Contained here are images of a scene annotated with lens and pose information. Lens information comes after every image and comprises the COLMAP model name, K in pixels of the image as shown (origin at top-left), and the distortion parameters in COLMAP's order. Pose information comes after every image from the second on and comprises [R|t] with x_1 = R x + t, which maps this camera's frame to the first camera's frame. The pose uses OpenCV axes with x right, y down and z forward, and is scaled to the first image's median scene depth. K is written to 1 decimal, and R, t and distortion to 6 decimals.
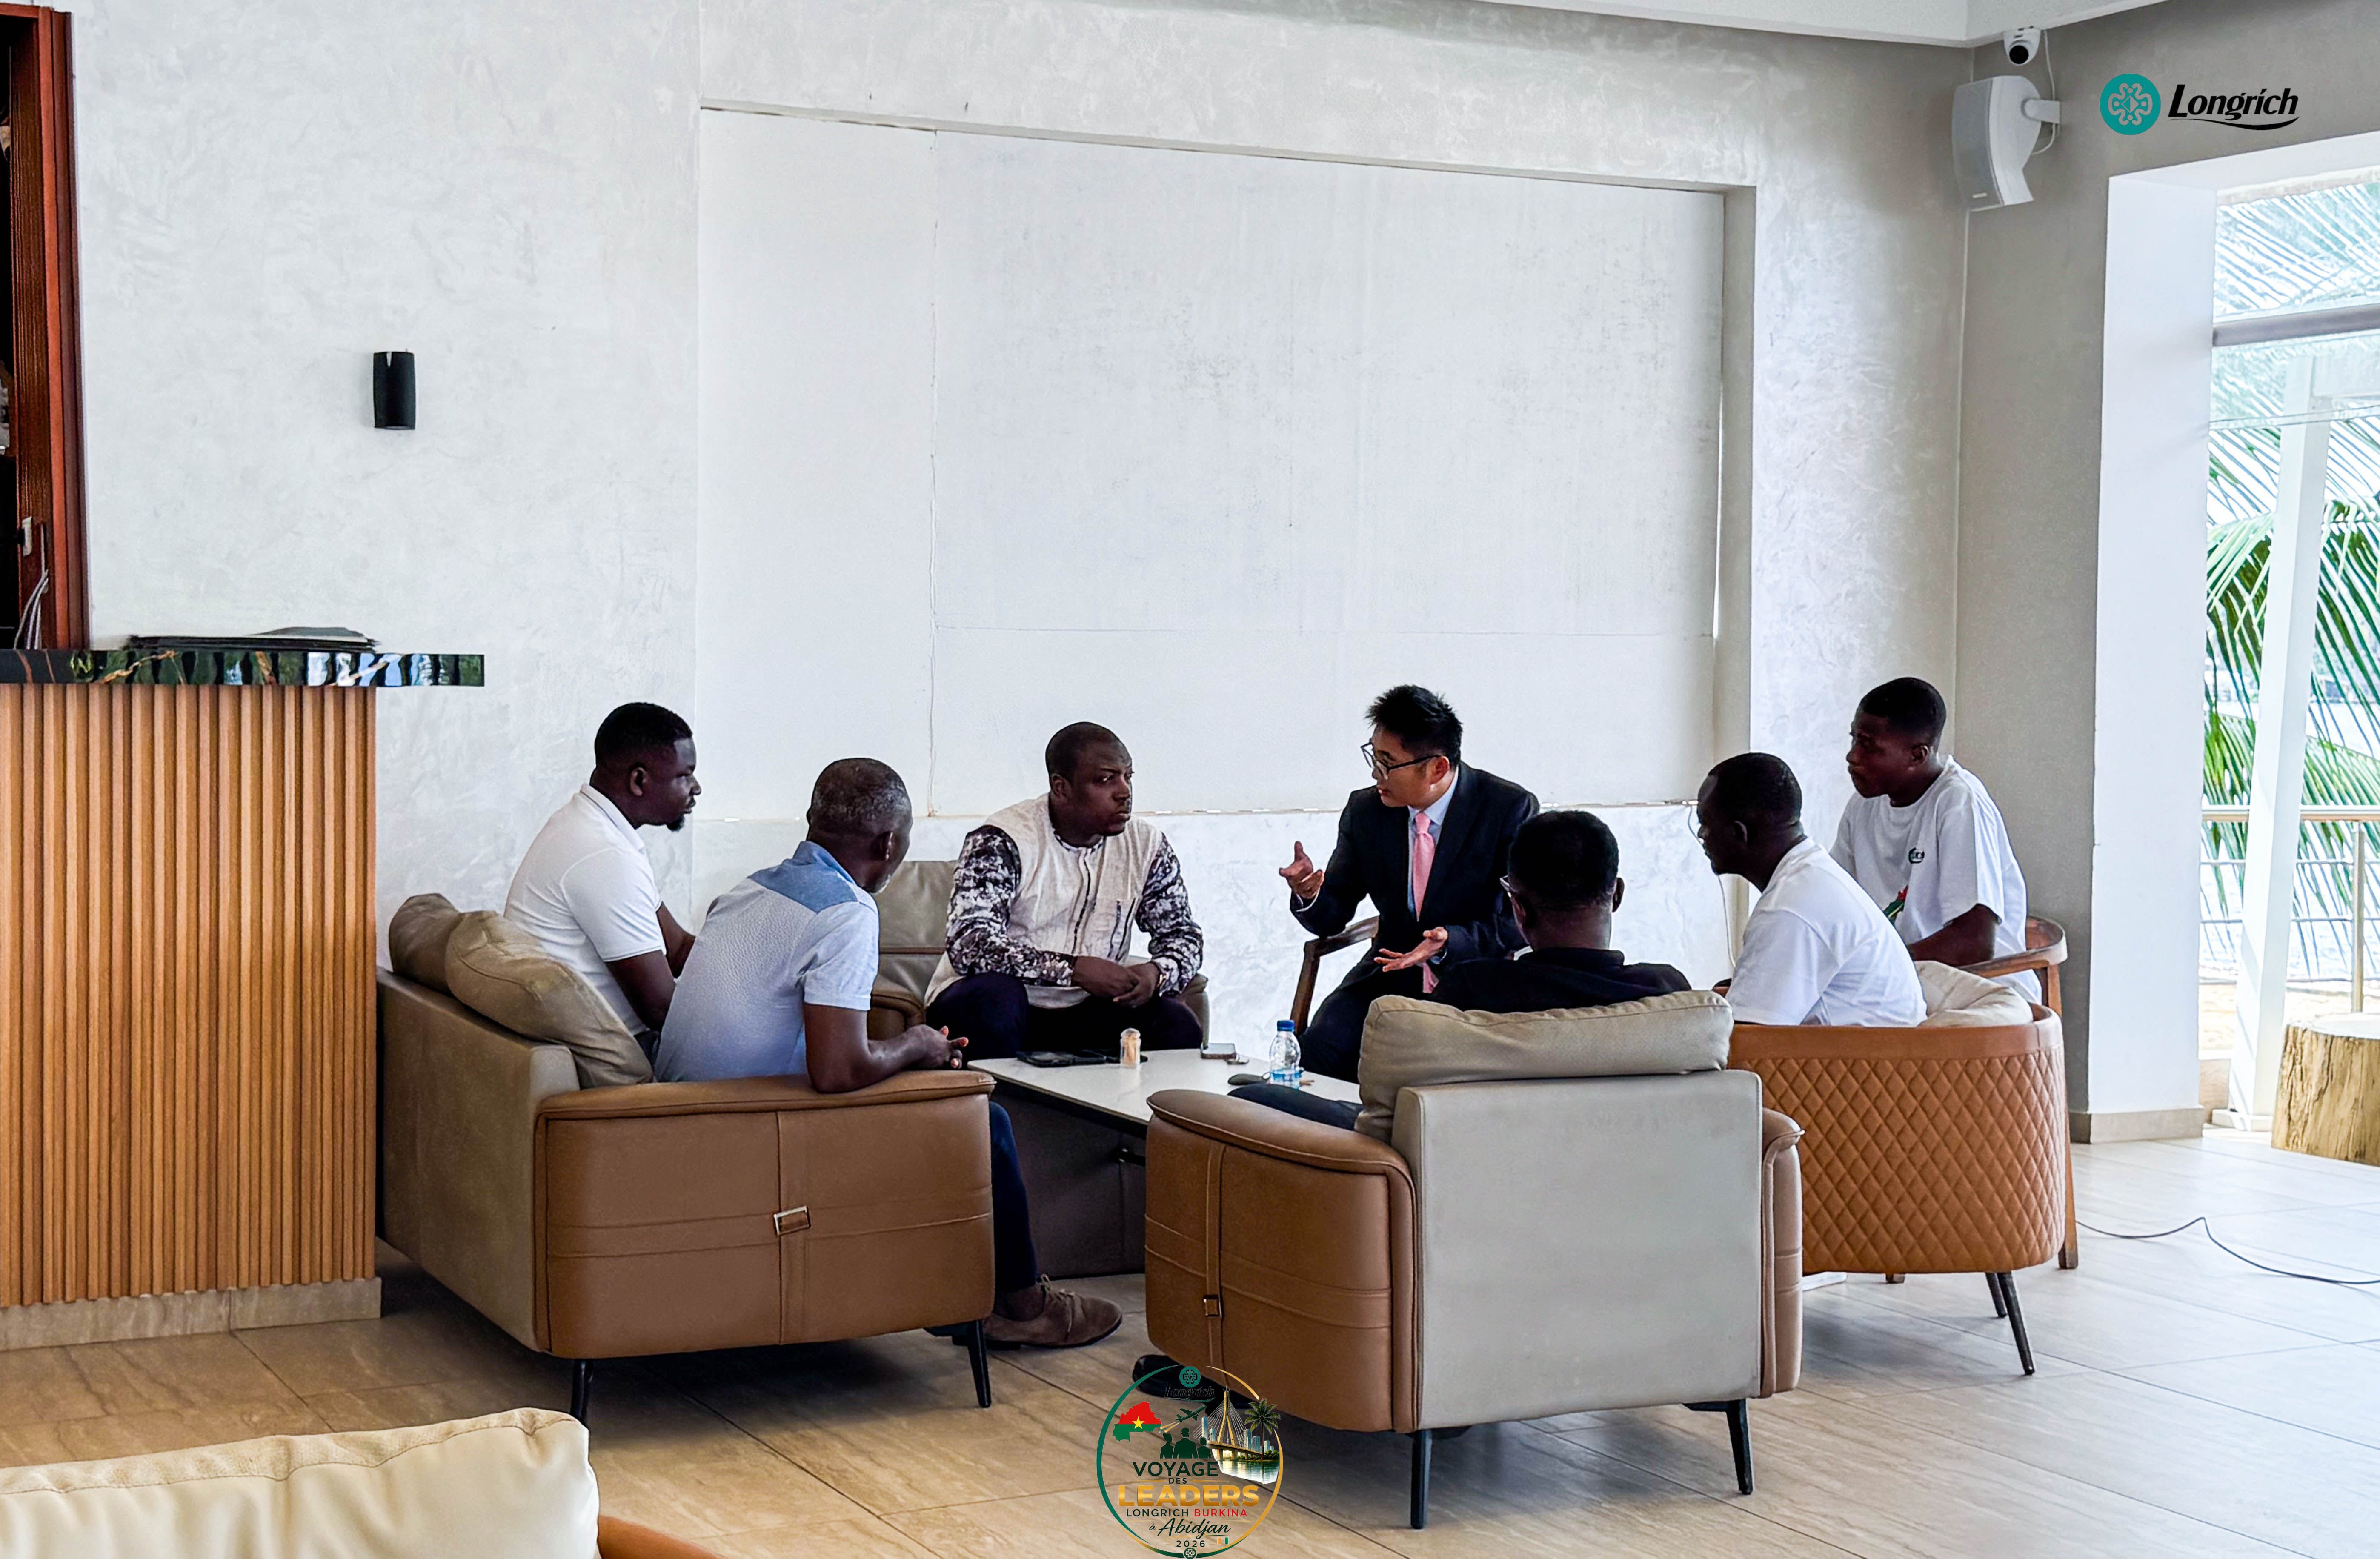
lens RADIAL K [[3238.4, 0, 1194.2], [0, 3238.4, 778.7], [0, 0, 1]] dist [0.308342, 0.000000]
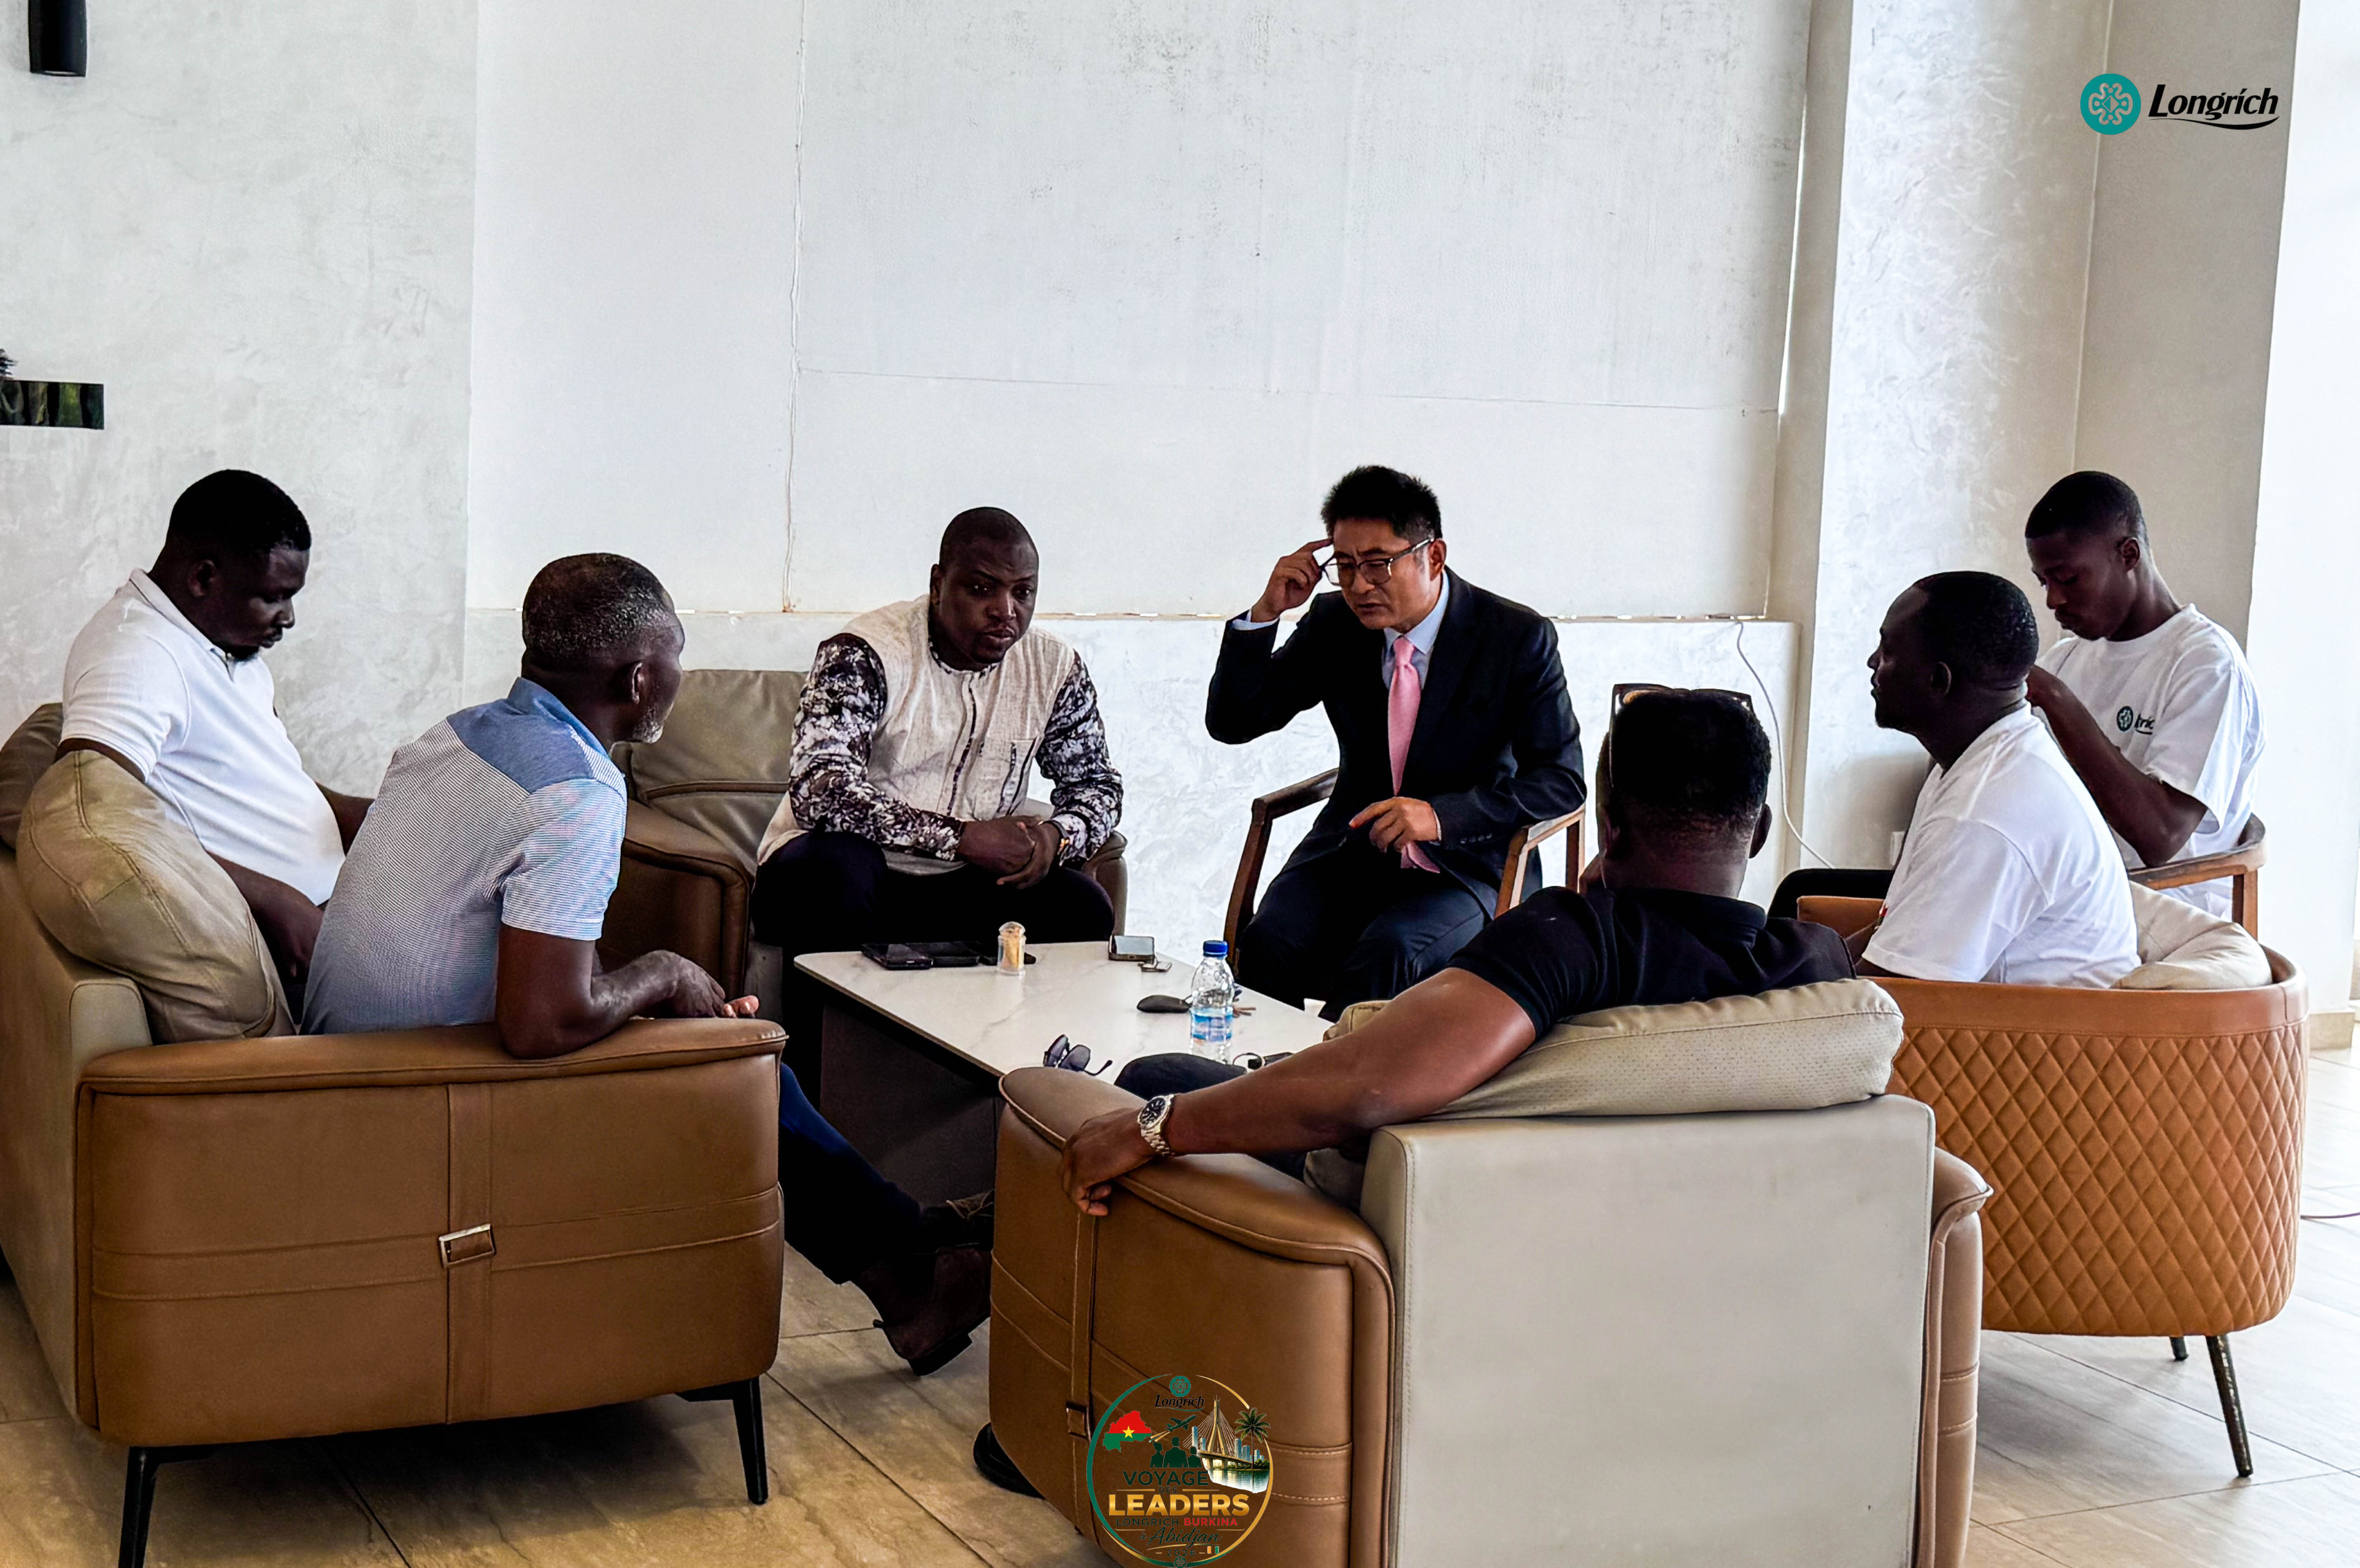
lens RADIAL K [[3760.3, 0, 1131.5], [0, 3760.3, 793.7], [0, 0, 1]] dist [0.303723, 0.000000]
pose [[0.999450, 0.033158, -0.000660, 0.005832], [-0.033052, 0.997514, 0.062242, -0.005866], [0.002722, -0.062186, 0.998061, 0.111991]]
